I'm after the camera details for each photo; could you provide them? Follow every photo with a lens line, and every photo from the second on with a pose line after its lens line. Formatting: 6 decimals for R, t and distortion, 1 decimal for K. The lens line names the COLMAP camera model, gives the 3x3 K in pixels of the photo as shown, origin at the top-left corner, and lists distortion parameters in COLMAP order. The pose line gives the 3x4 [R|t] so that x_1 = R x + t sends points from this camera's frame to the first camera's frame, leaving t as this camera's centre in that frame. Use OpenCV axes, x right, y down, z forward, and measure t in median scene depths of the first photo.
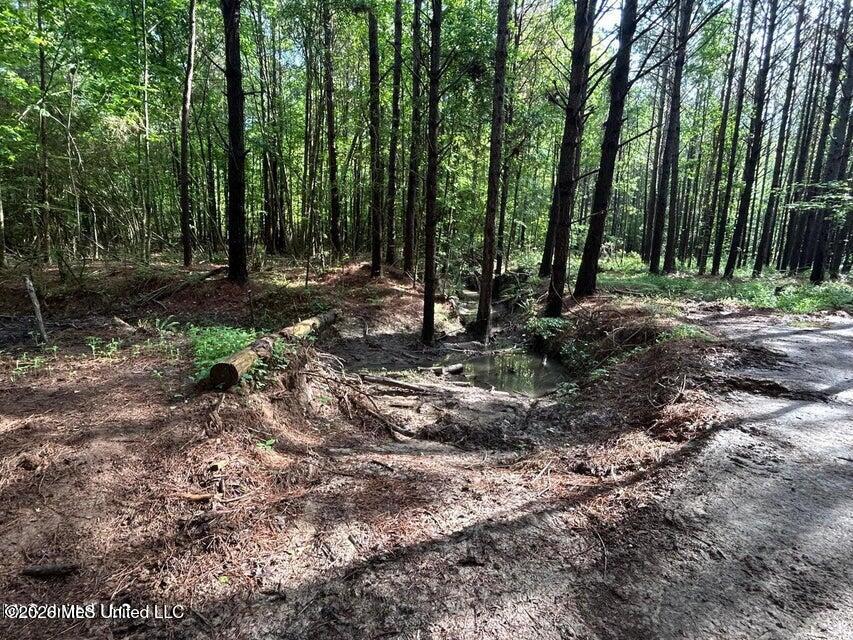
lens RADIAL K [[467.7, 0, 425.3], [0, 467.7, 321.2], [0, 0, 1]] dist [0.002505, 0.000580]
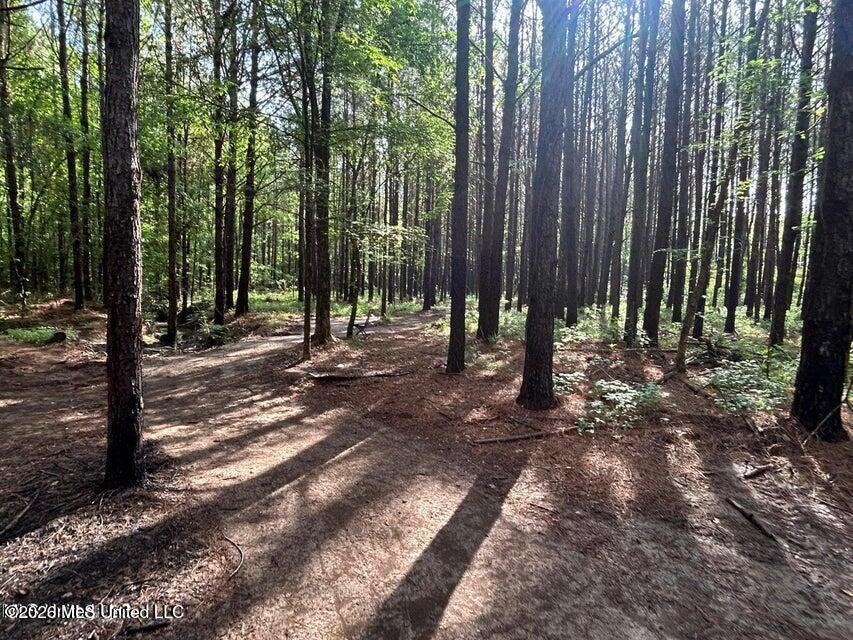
lens RADIAL K [[467.7, 0, 425.0], [0, 467.7, 321.6], [0, 0, 1]] dist [0.002505, 0.000580]
pose [[0.816049, -0.063470, 0.574487, -0.066439], [0.105249, 0.993652, -0.039726, 0.091013], [-0.568319, 0.092883, 0.817549, -0.617372]]
